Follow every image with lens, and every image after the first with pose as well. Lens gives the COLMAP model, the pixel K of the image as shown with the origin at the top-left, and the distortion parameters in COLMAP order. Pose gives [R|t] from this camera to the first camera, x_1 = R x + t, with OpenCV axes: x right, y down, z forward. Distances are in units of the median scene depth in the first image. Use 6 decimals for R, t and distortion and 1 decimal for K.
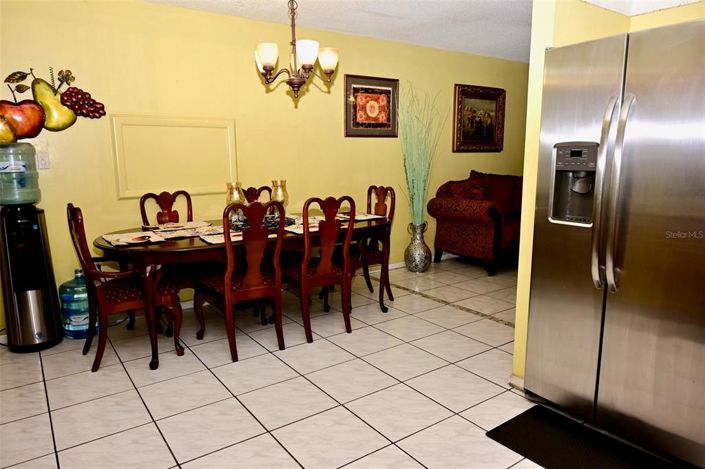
lens RADIAL K [[478.1, 0, 352.7], [0, 478.1, 230.1], [0, 0, 1]] dist [-0.007947, -0.002212]
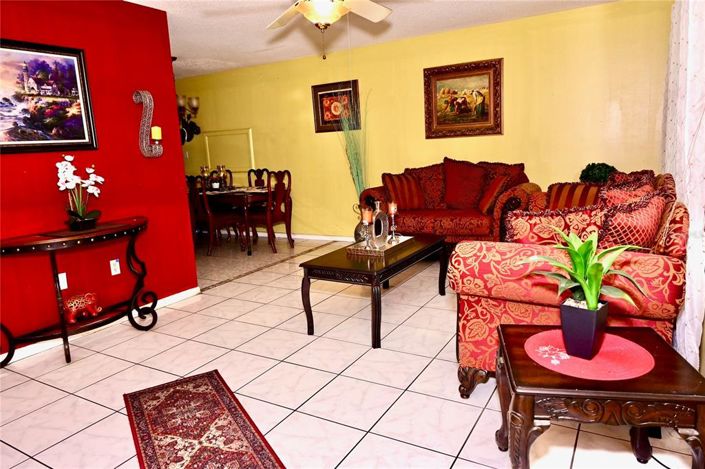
lens RADIAL K [[478.1, 0, 351.4], [0, 478.1, 234.0], [0, 0, 1]] dist [-0.007947, -0.002212]
pose [[0.395780, 0.153346, -0.905452, 1.256946], [-0.100394, 0.987276, 0.123320, -0.084126], [0.912841, 0.042095, 0.406139, 0.532191]]
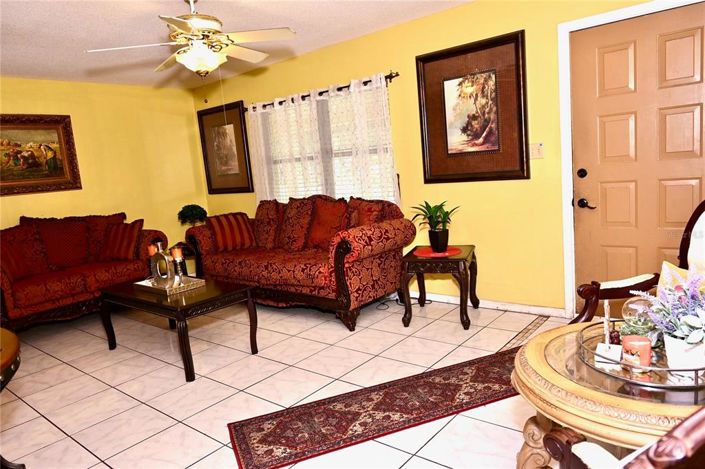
lens RADIAL K [[478.1, 0, 351.1], [0, 478.1, 236.9], [0, 0, 1]] dist [-0.007947, -0.002212]
pose [[0.966310, -0.113545, 0.230982, 0.718879], [0.120405, 0.992600, -0.015774, -0.008248], [-0.227482, 0.043054, 0.972830, 0.082631]]
